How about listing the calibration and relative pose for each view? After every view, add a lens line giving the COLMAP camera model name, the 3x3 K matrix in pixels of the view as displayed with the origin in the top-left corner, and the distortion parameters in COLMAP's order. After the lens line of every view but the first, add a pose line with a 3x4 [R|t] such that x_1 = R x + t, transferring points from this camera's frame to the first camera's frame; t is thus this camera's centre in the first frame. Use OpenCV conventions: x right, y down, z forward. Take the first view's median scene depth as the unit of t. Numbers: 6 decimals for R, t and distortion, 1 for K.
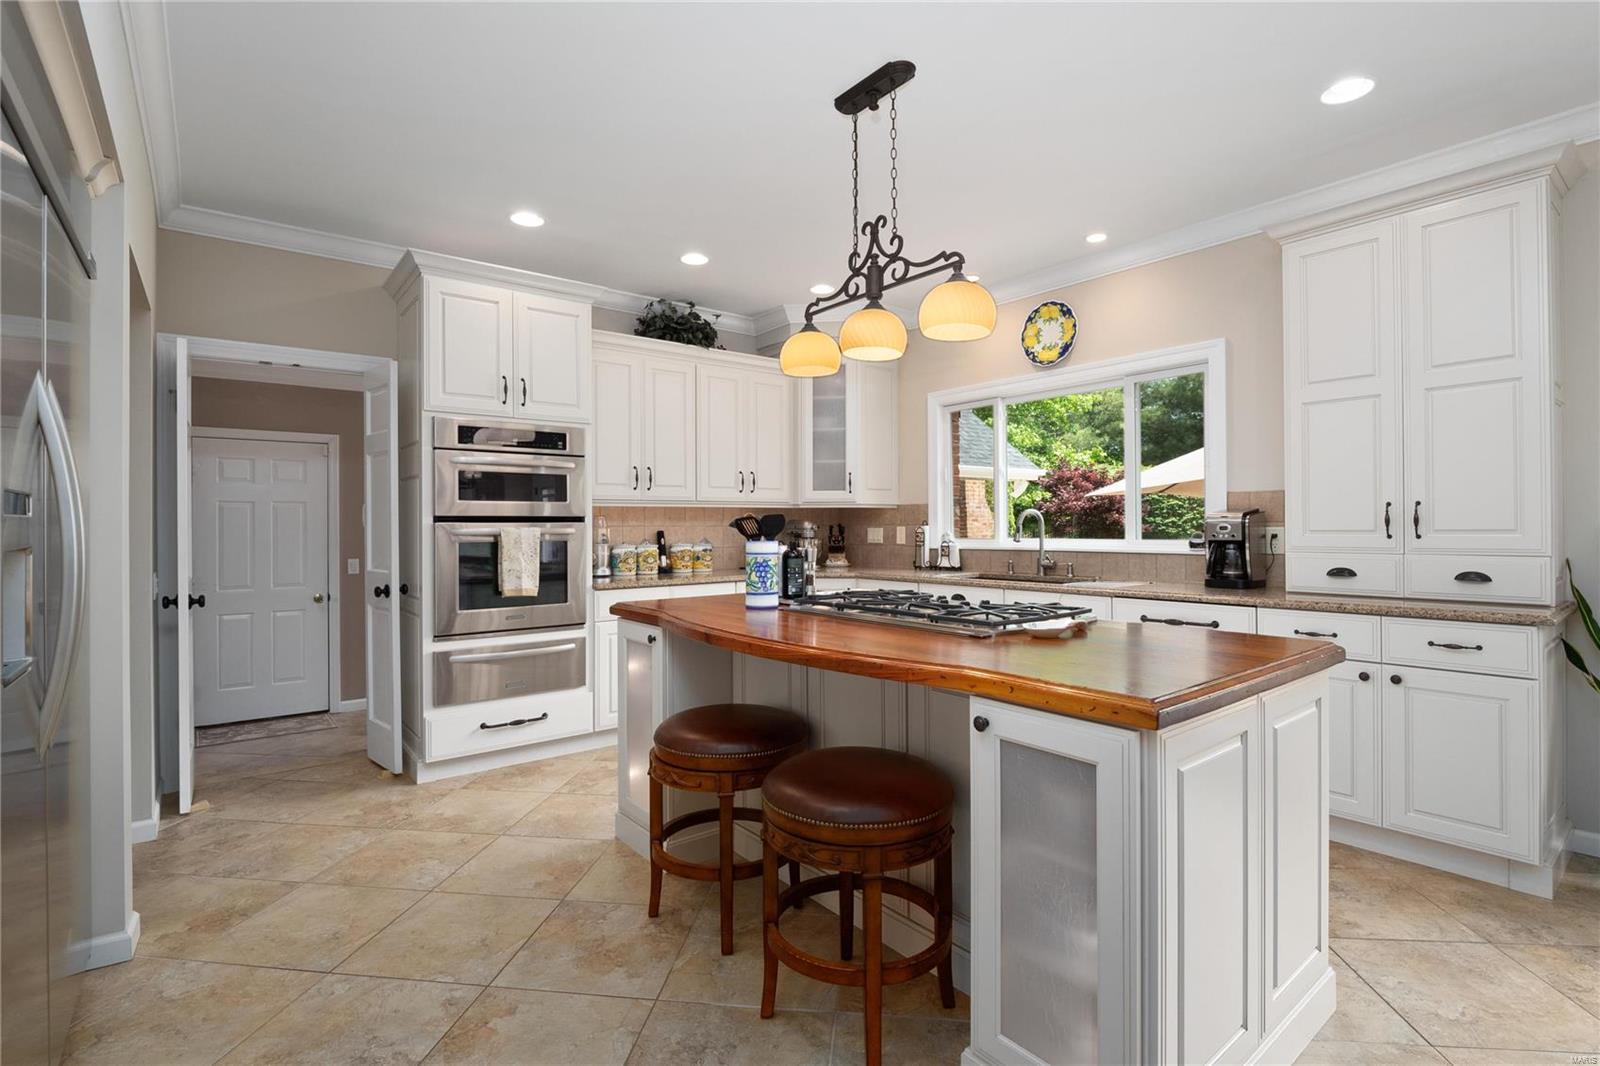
lens RADIAL K [[745.7, 0, 800.0], [0, 745.7, 533.0], [0, 0, 1]] dist [-0.001526, -0.000494]
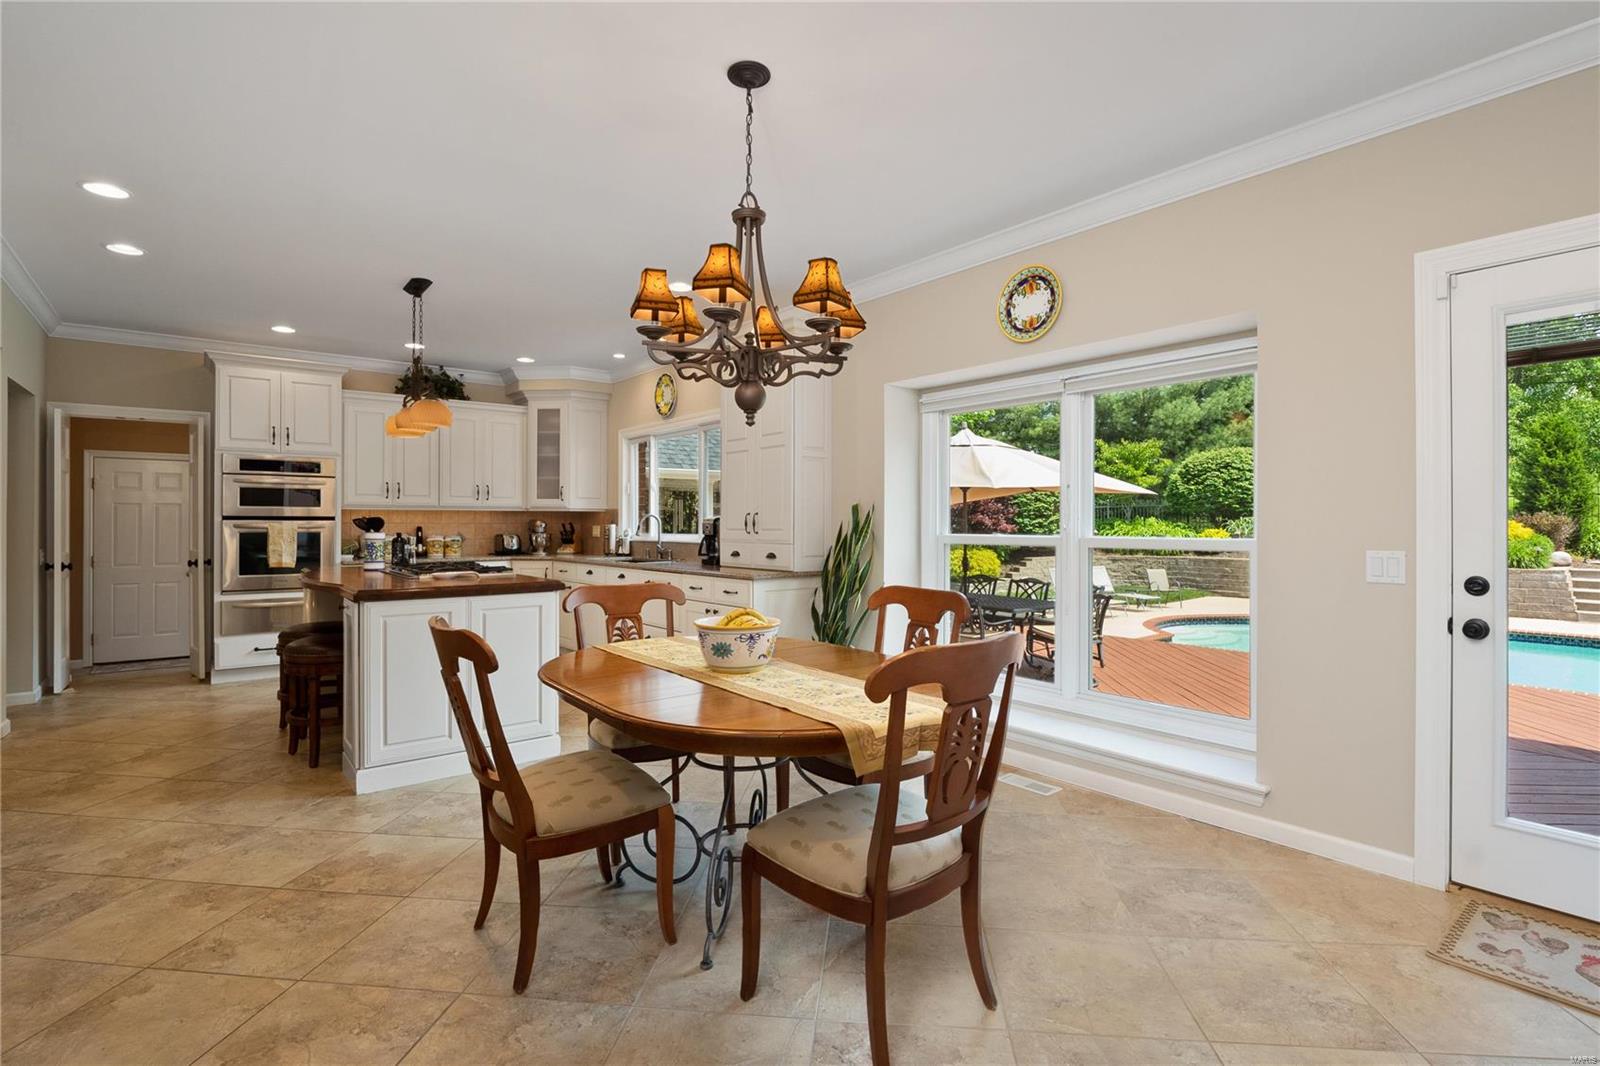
lens RADIAL K [[757.4, 0, 789.6], [0, 757.4, 529.0], [0, 0, 1]] dist [-0.000783, -0.000081]
pose [[0.999969, 0.007787, -0.001231, 0.657478], [-0.007790, 0.999966, -0.002754, 0.000338], [0.001210, 0.002763, 0.999995, -0.559946]]
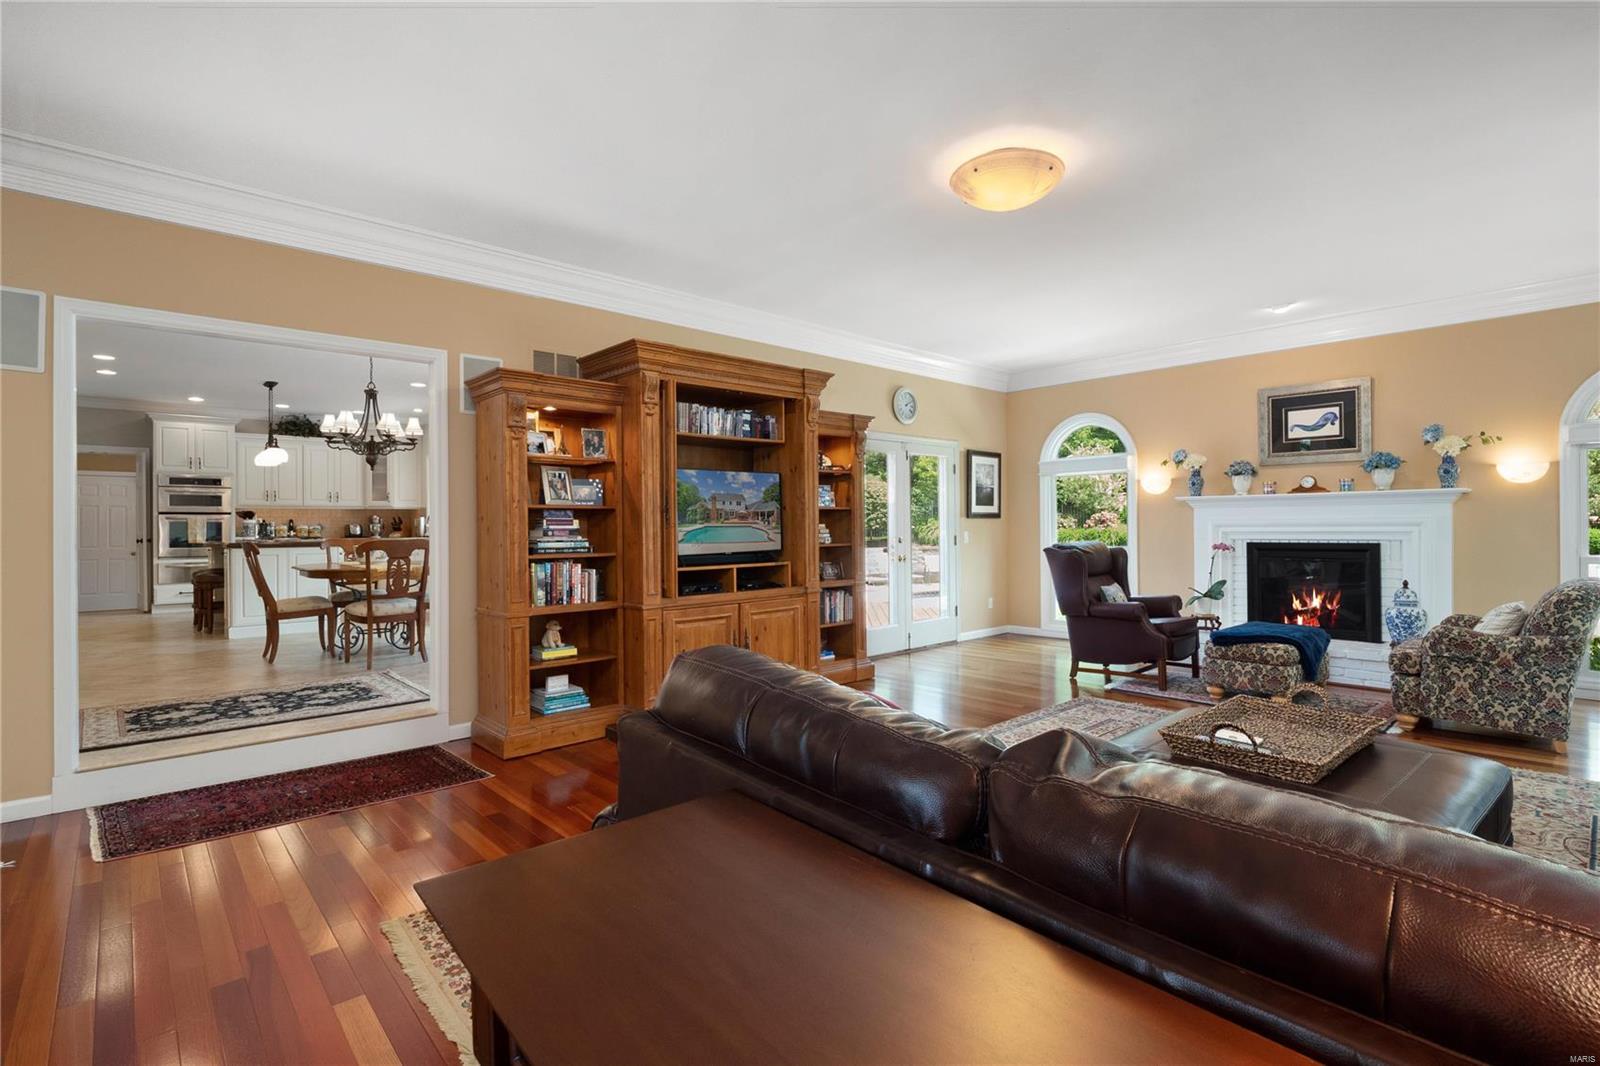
lens RADIAL K [[722.9, 0, 763.1], [0, 722.9, 531.3], [0, 0, 1]] dist [0.001580, 0.000239]
pose [[0.998301, -0.000847, 0.058259, 1.360037], [0.001027, 0.999995, -0.003059, 0.050924], [-0.058256, 0.003114, 0.998297, -1.528538]]
